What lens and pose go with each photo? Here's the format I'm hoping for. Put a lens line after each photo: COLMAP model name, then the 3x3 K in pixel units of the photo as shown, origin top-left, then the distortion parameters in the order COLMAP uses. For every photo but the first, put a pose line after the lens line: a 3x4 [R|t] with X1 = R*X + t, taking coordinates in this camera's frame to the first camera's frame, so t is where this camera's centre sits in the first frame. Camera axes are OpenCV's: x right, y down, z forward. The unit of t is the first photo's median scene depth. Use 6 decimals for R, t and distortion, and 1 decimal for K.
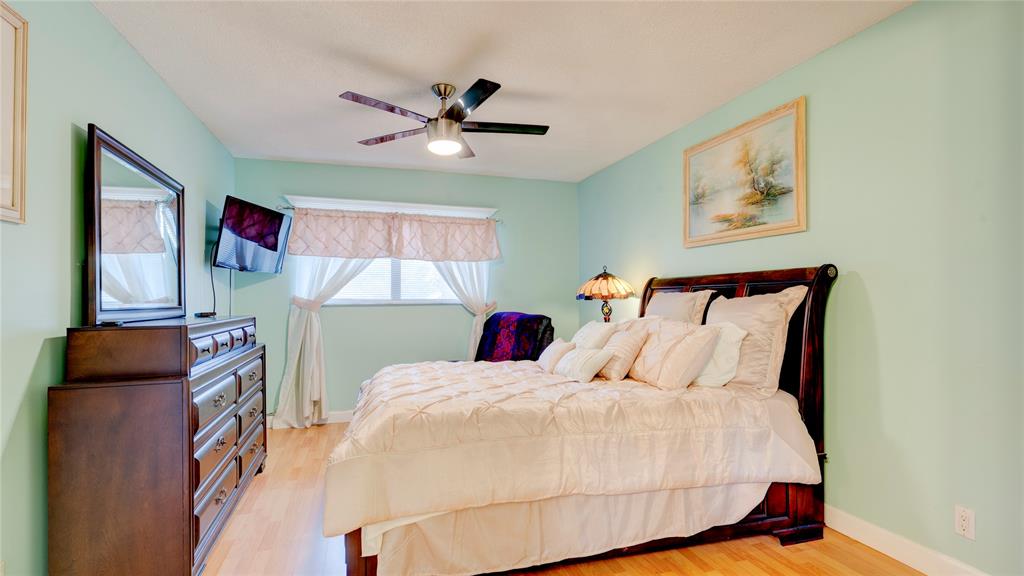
lens RADIAL K [[474.3, 0, 511.6], [0, 474.3, 289.9], [0, 0, 1]] dist [-0.000128, 0.000173]
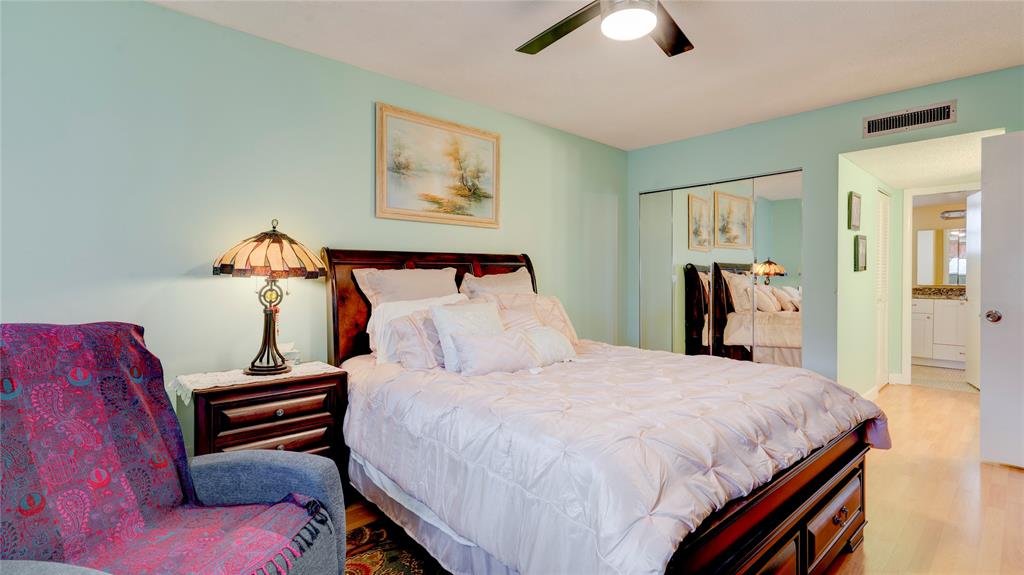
lens RADIAL K [[474.3, 0, 511.6], [0, 474.3, 284.8], [0, 0, 1]] dist [-0.000128, 0.000173]
pose [[-0.423290, -0.009929, 0.905940, -0.625530], [-0.004774, 0.999951, 0.008729, 0.030722], [-0.905982, -0.000630, -0.423316, 1.385472]]
